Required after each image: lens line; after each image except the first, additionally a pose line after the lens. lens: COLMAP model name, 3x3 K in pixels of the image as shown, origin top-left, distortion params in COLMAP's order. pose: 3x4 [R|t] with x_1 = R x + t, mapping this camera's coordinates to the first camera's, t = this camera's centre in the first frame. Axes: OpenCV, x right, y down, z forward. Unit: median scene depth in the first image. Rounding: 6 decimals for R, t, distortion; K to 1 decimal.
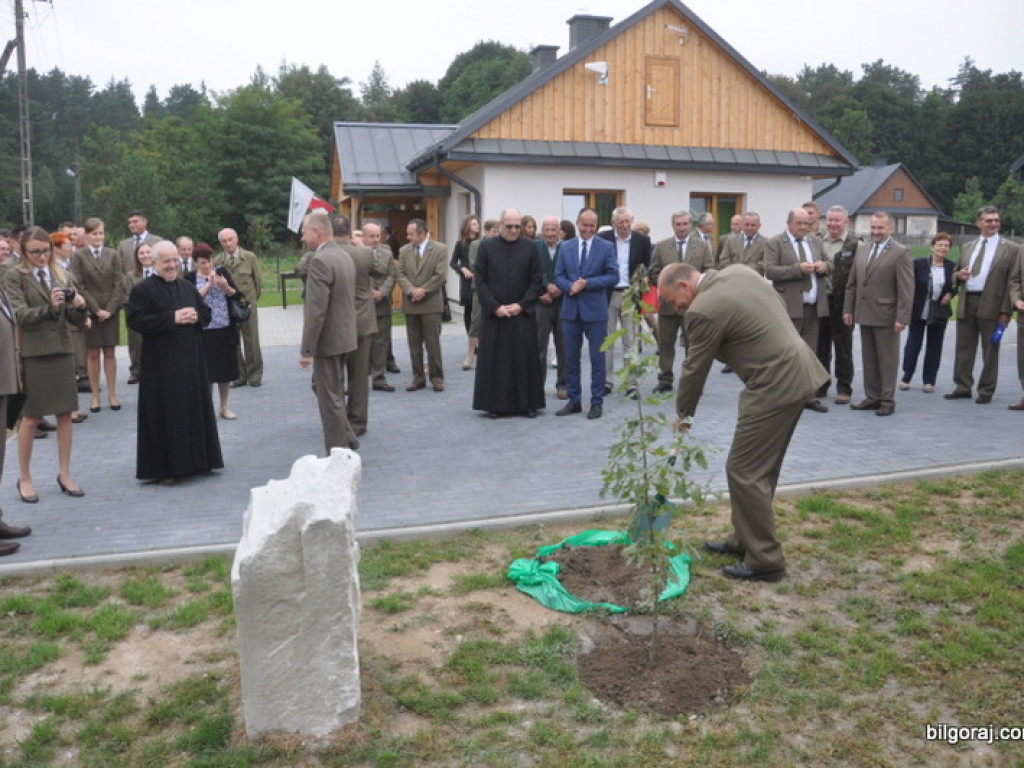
lens RADIAL K [[900.7, 0, 511.0], [0, 900.7, 394.5], [0, 0, 1]] dist [-0.164322, 0.124491]
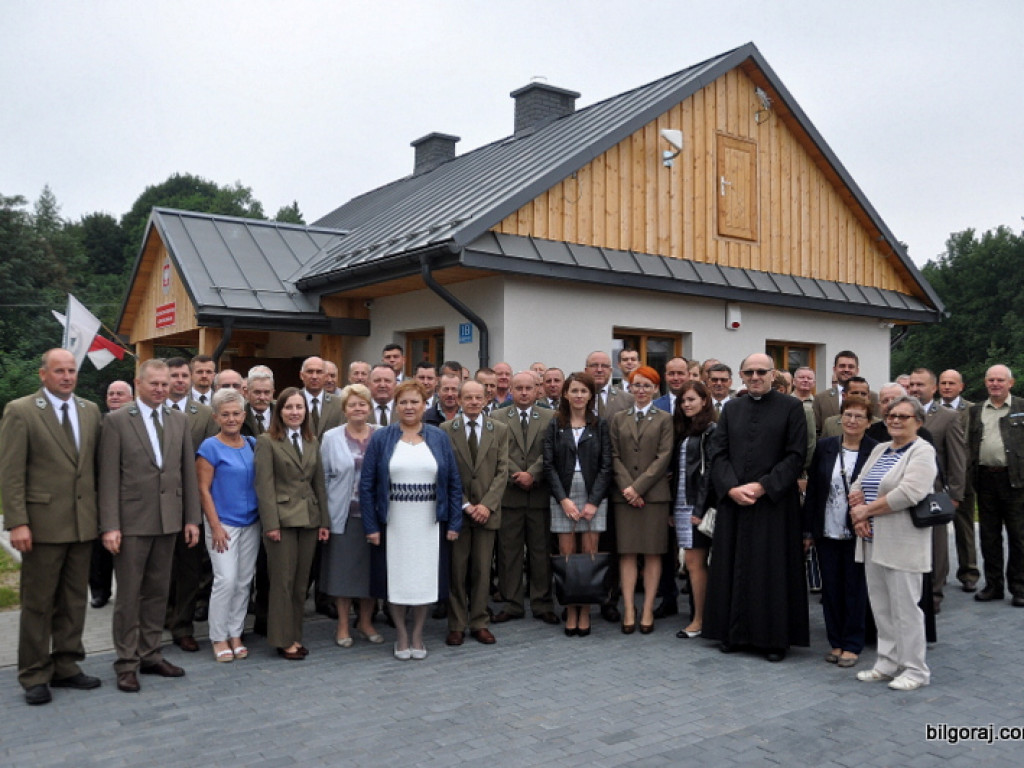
lens RADIAL K [[965.8, 0, 523.4], [0, 965.8, 404.0], [0, 0, 1]] dist [-0.079119, 0.005317]
pose [[0.938115, 0.014315, 0.346028, -0.488655], [0.045978, 0.985153, -0.165406, -0.153617], [-0.343259, 0.171079, 0.923529, 0.897352]]
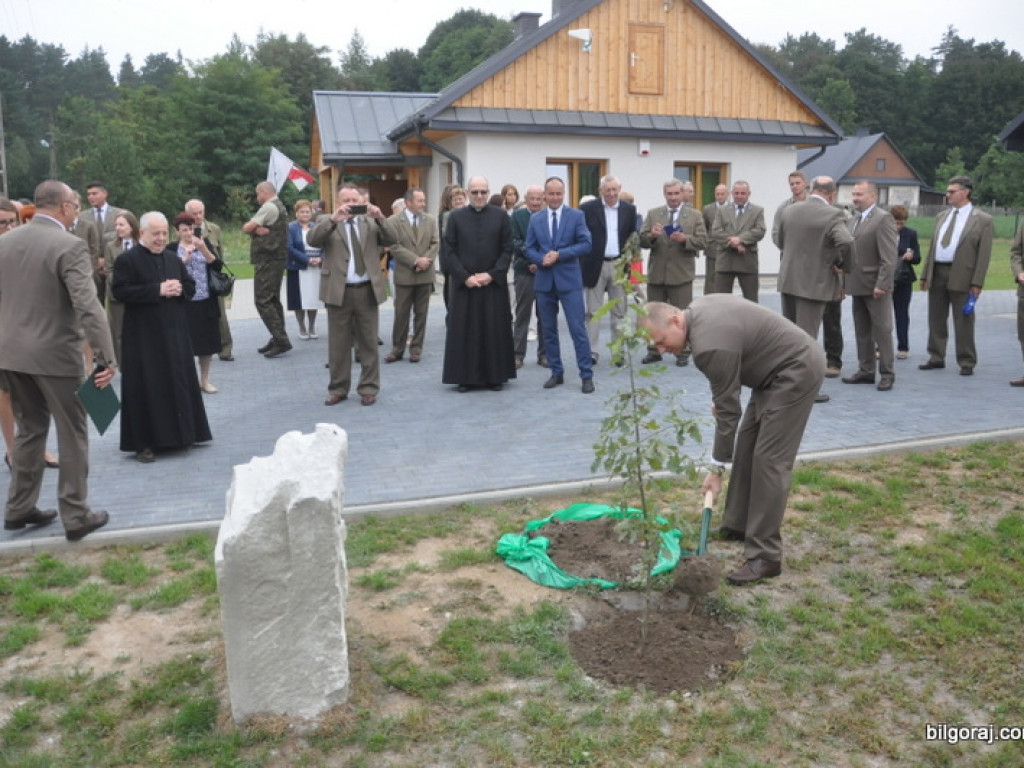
lens RADIAL K [[901.7, 0, 509.3], [0, 901.7, 392.9], [0, 0, 1]] dist [-0.165561, 0.126688]
pose [[0.999819, -0.004790, 0.018390, -0.004075], [0.004231, 0.999532, 0.030300, -0.000873], [-0.018526, -0.030217, 0.999372, 0.011619]]
